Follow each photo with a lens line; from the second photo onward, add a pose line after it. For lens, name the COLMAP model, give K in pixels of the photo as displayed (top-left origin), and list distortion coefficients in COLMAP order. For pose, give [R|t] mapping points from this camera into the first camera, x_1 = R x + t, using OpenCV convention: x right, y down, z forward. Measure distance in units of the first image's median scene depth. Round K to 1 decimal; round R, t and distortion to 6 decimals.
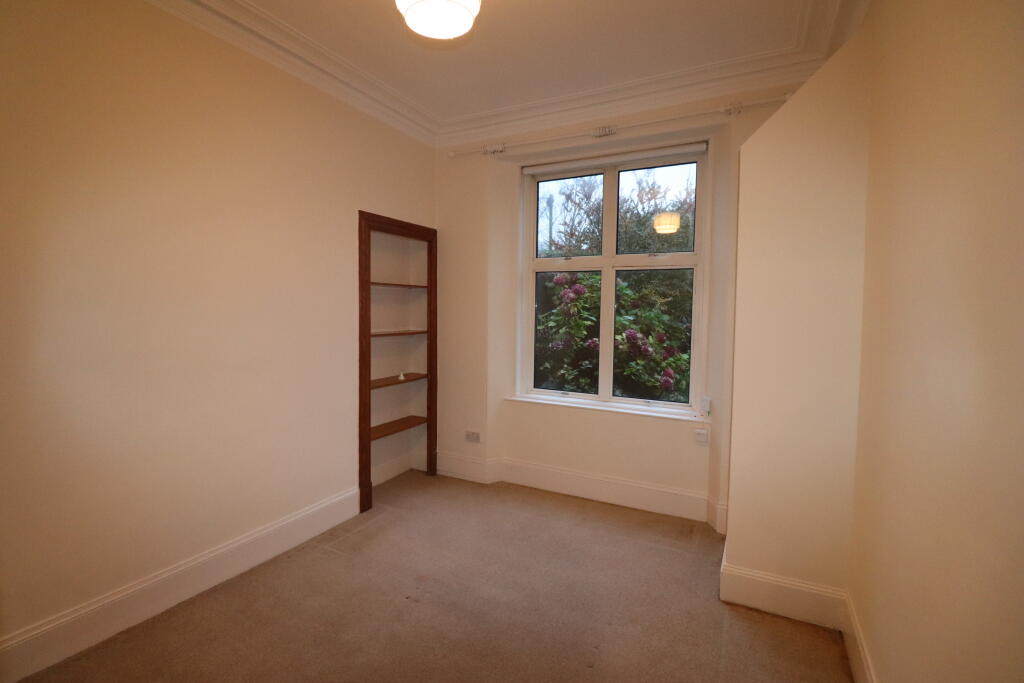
lens RADIAL K [[477.5, 0, 506.1], [0, 477.5, 333.5], [0, 0, 1]] dist [0.003013, -0.015530]
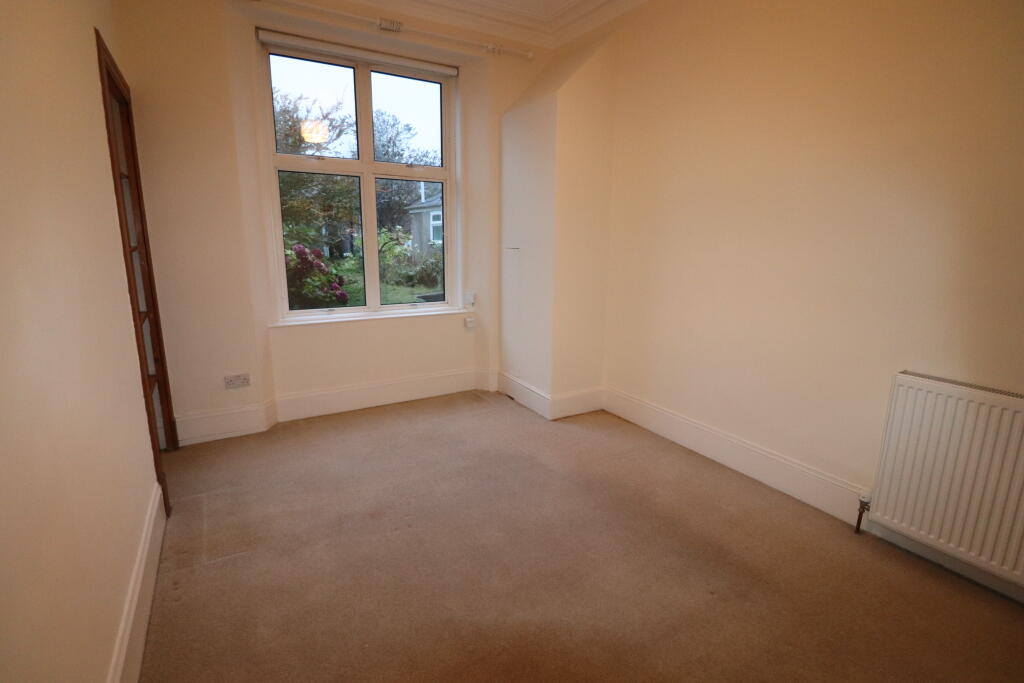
lens RADIAL K [[477.5, 0, 506.1], [0, 477.5, 333.5], [0, 0, 1]] dist [0.003013, -0.015530]
pose [[0.525776, -0.174859, 0.832456, -0.480542], [0.042285, 0.982806, 0.179733, 0.017777], [-0.849571, -0.059299, 0.524130, 0.221563]]
